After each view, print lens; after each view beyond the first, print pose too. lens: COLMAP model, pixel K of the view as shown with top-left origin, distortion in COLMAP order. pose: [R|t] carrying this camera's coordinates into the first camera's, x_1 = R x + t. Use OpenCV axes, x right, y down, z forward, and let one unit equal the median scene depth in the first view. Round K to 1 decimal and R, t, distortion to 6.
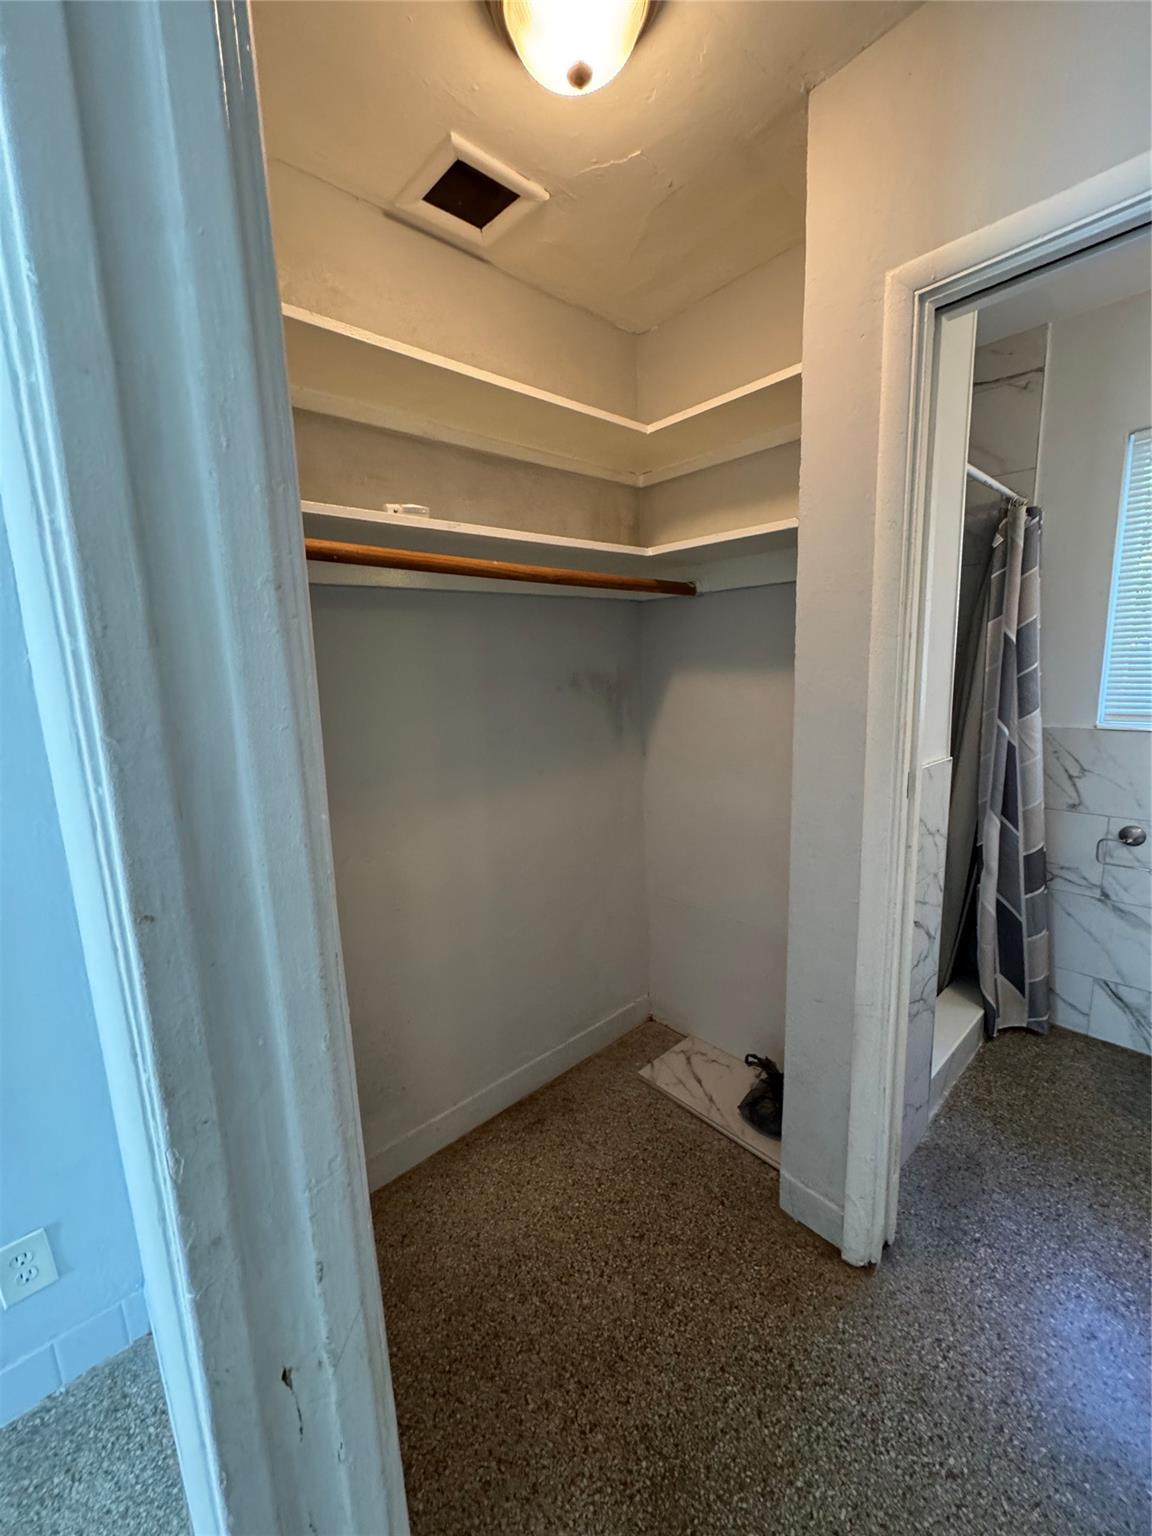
lens RADIAL K [[616.7, 0, 576.4], [0, 616.7, 769.4], [0, 0, 1]] dist [0.000857, 0.000048]
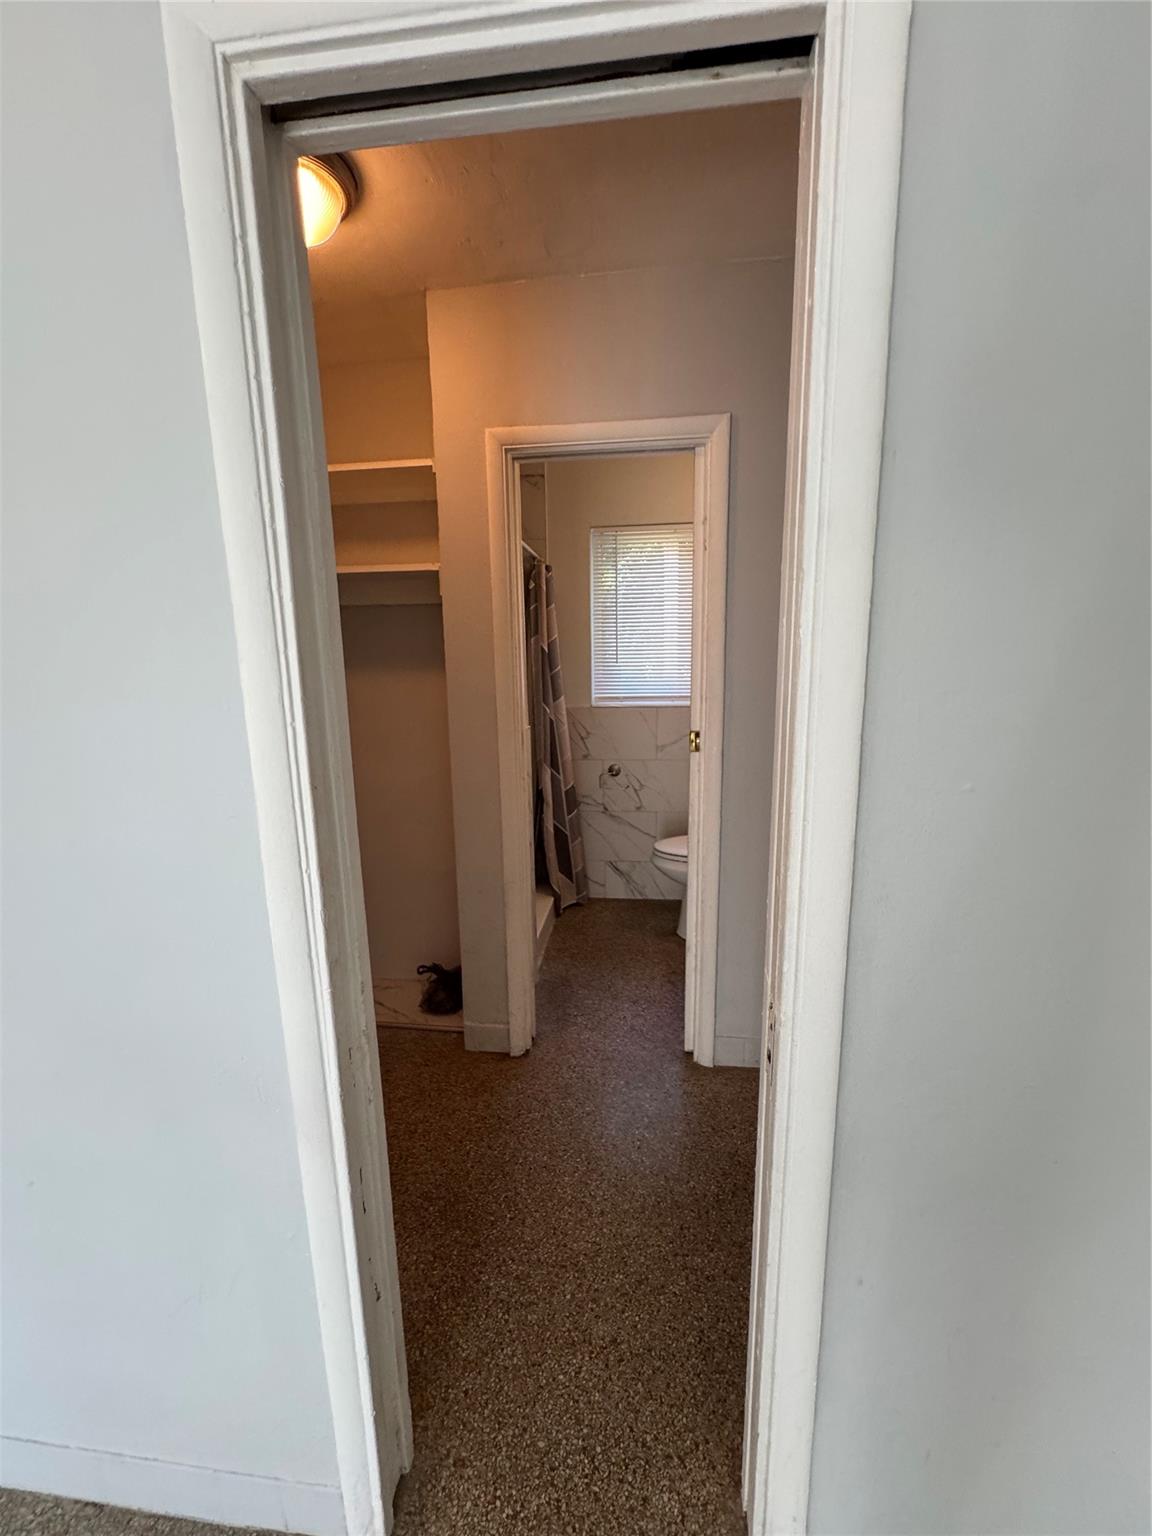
lens RADIAL K [[616.7, 0, 576.4], [0, 616.7, 769.4], [0, 0, 1]] dist [0.000857, 0.000048]
pose [[0.757402, -0.098716, 0.645443, -0.246742], [0.099692, 0.994399, 0.035102, 0.035931], [-0.645293, 0.037759, 0.763001, -0.200484]]
